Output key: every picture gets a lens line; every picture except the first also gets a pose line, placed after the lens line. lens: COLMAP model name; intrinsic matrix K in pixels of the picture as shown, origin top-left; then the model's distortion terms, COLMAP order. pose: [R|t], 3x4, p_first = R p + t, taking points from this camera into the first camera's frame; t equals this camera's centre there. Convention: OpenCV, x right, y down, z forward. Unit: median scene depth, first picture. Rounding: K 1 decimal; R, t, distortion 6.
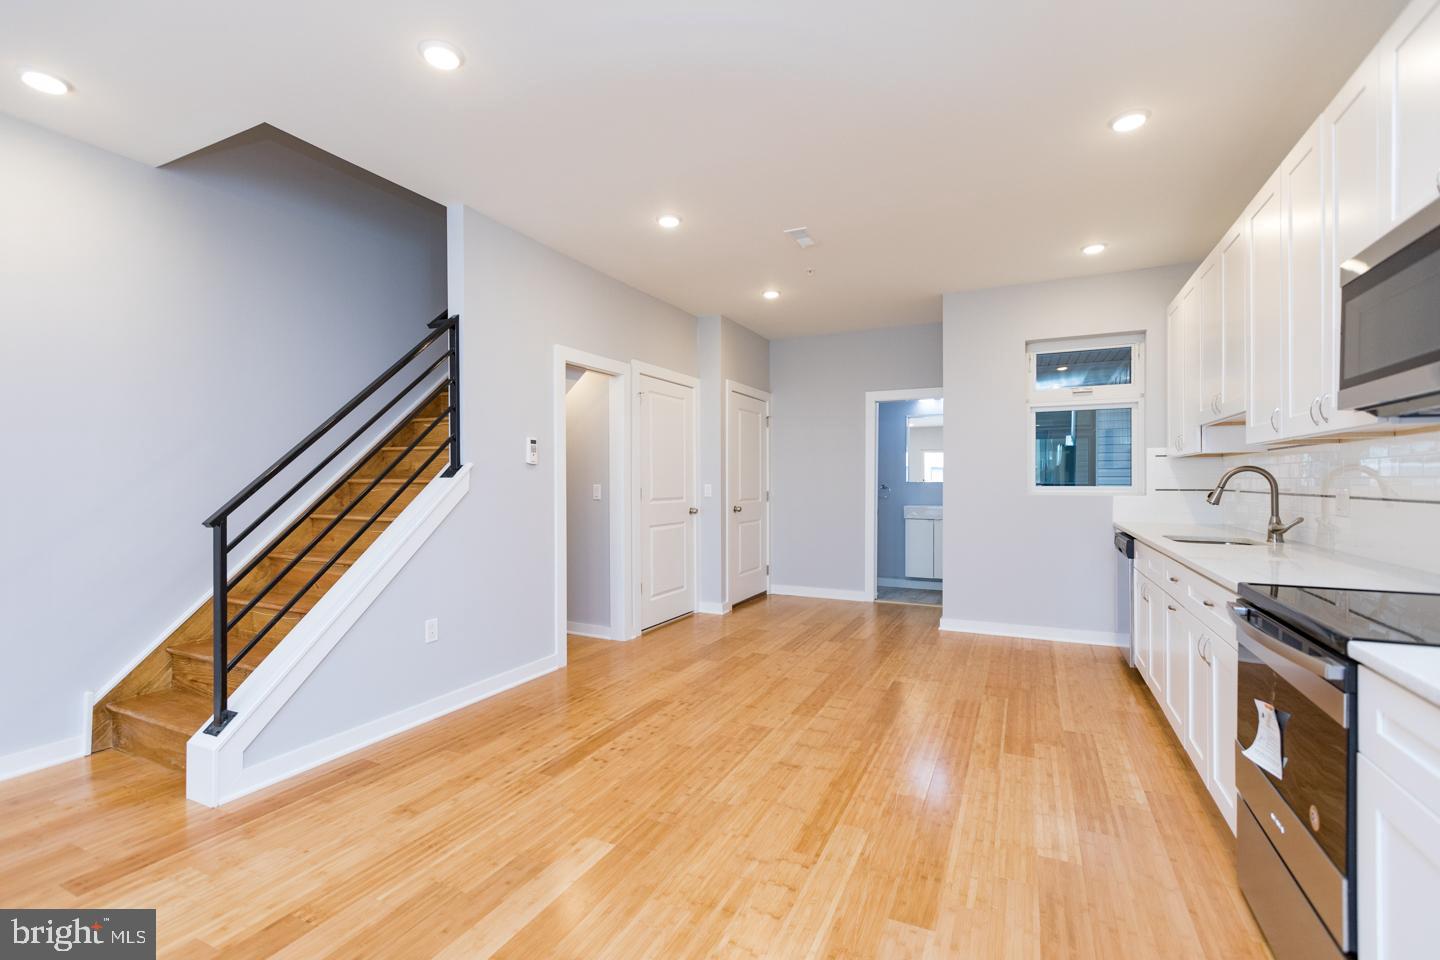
lens RADIAL K [[641.2, 0, 726.6], [0, 641.2, 497.6], [0, 0, 1]] dist [0.004276, -0.001463]
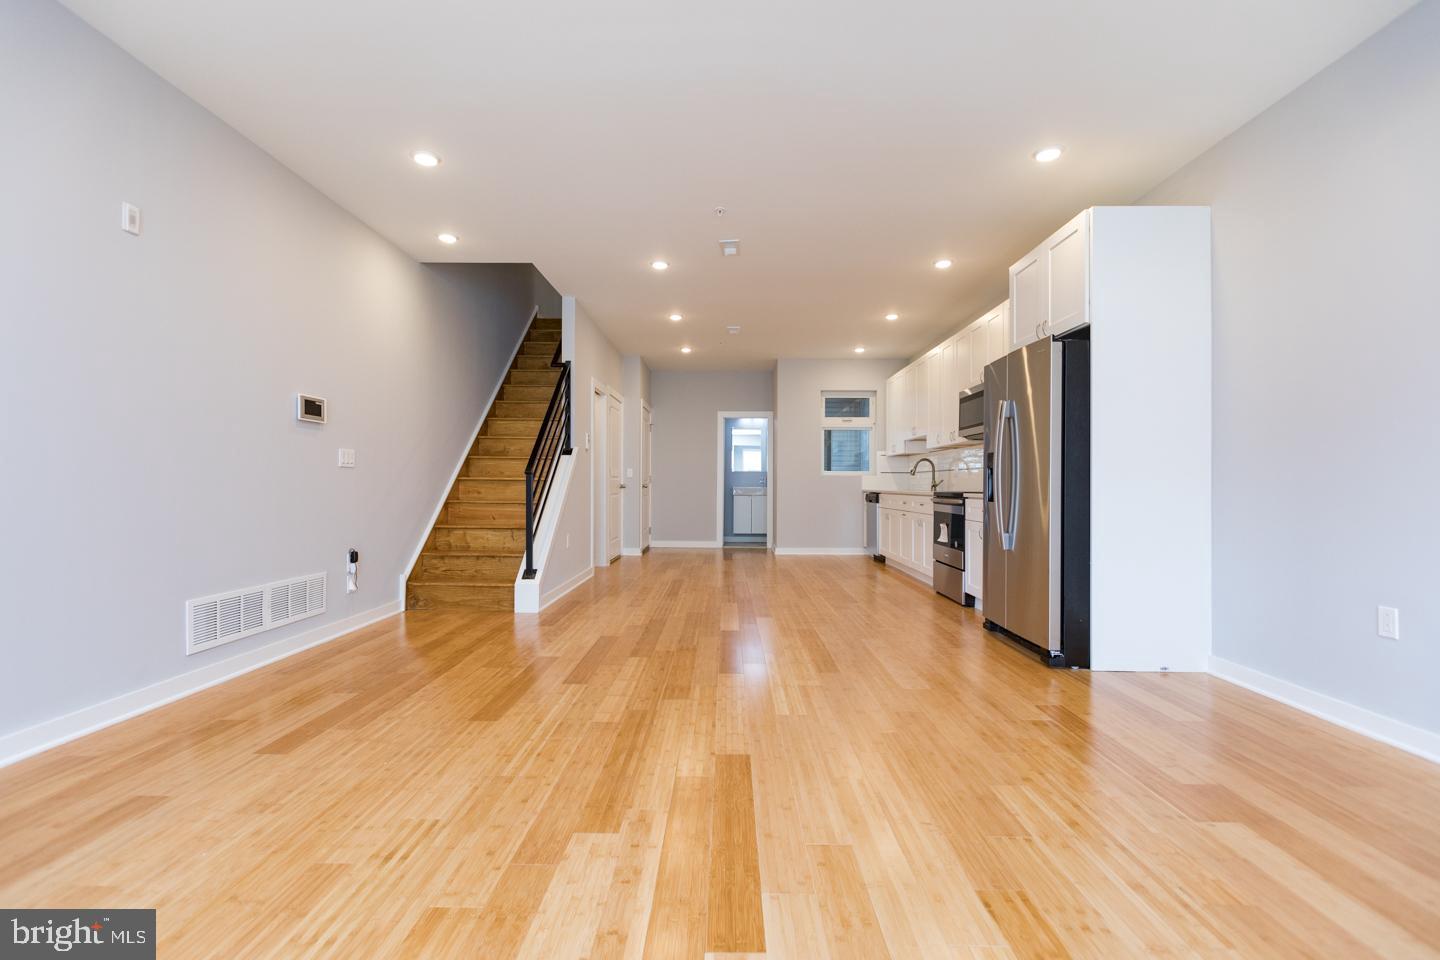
lens RADIAL K [[641.2, 0, 715.1], [0, 641.2, 477.9], [0, 0, 1]] dist [0.004276, -0.001463]
pose [[0.913324, 0.010363, 0.407102, -0.827365], [0.004489, 0.999359, -0.035512, 0.100258], [-0.407210, 0.034261, 0.912692, -0.800736]]
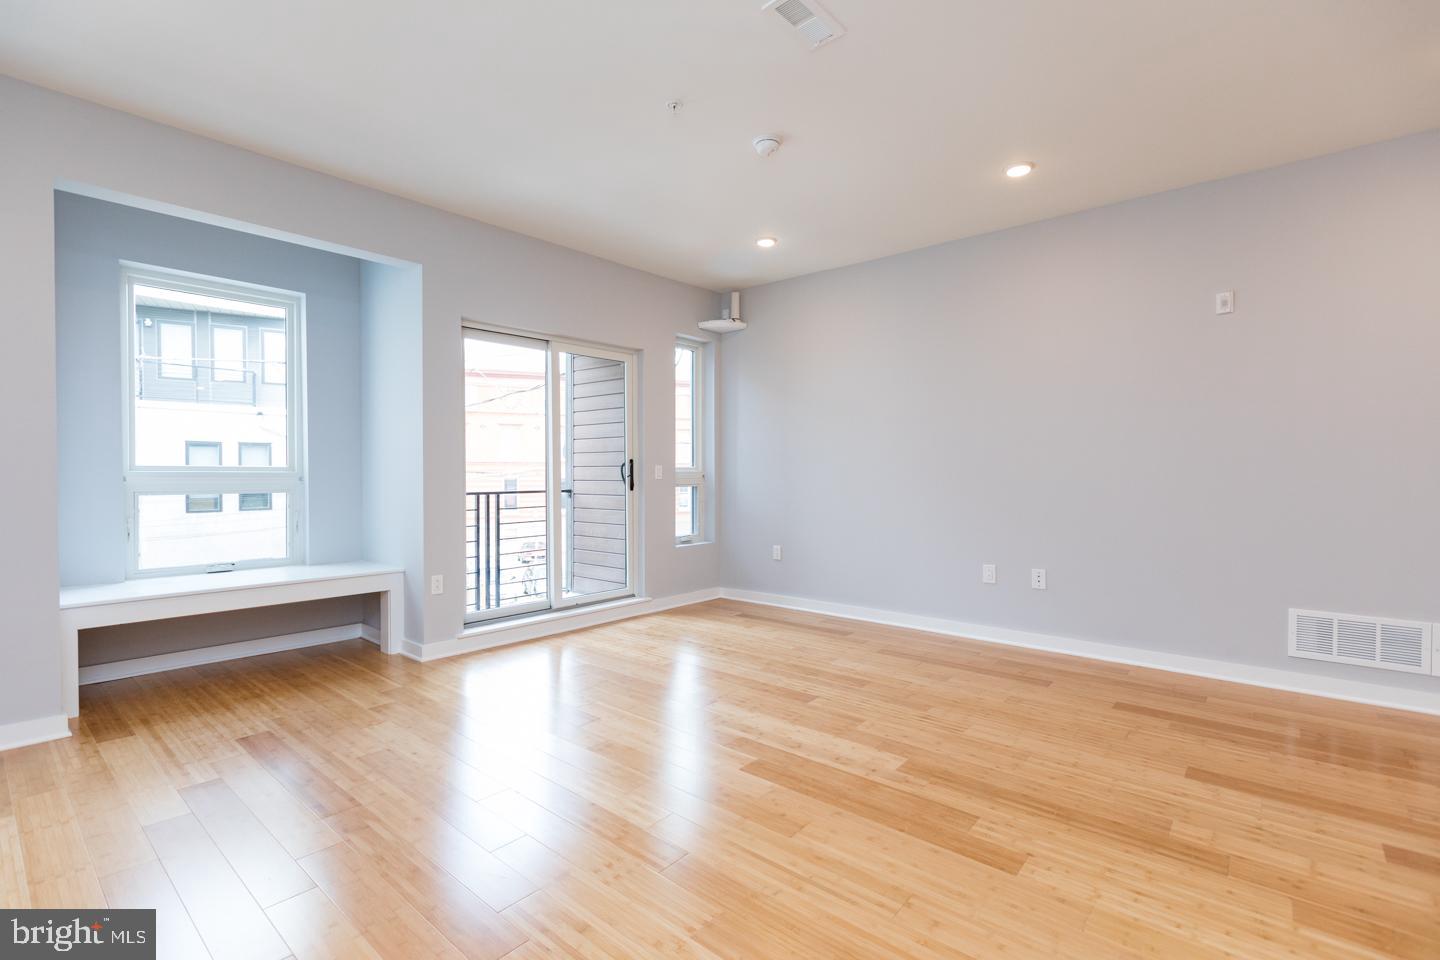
lens RADIAL K [[641.2, 0, 722.1], [0, 641.2, 480.3], [0, 0, 1]] dist [0.004276, -0.001463]
pose [[-0.254644, 0.007292, -0.967007, 0.089482], [-0.026041, 0.999557, 0.014395, 0.043323], [0.966684, 0.028848, -0.254342, -0.271522]]
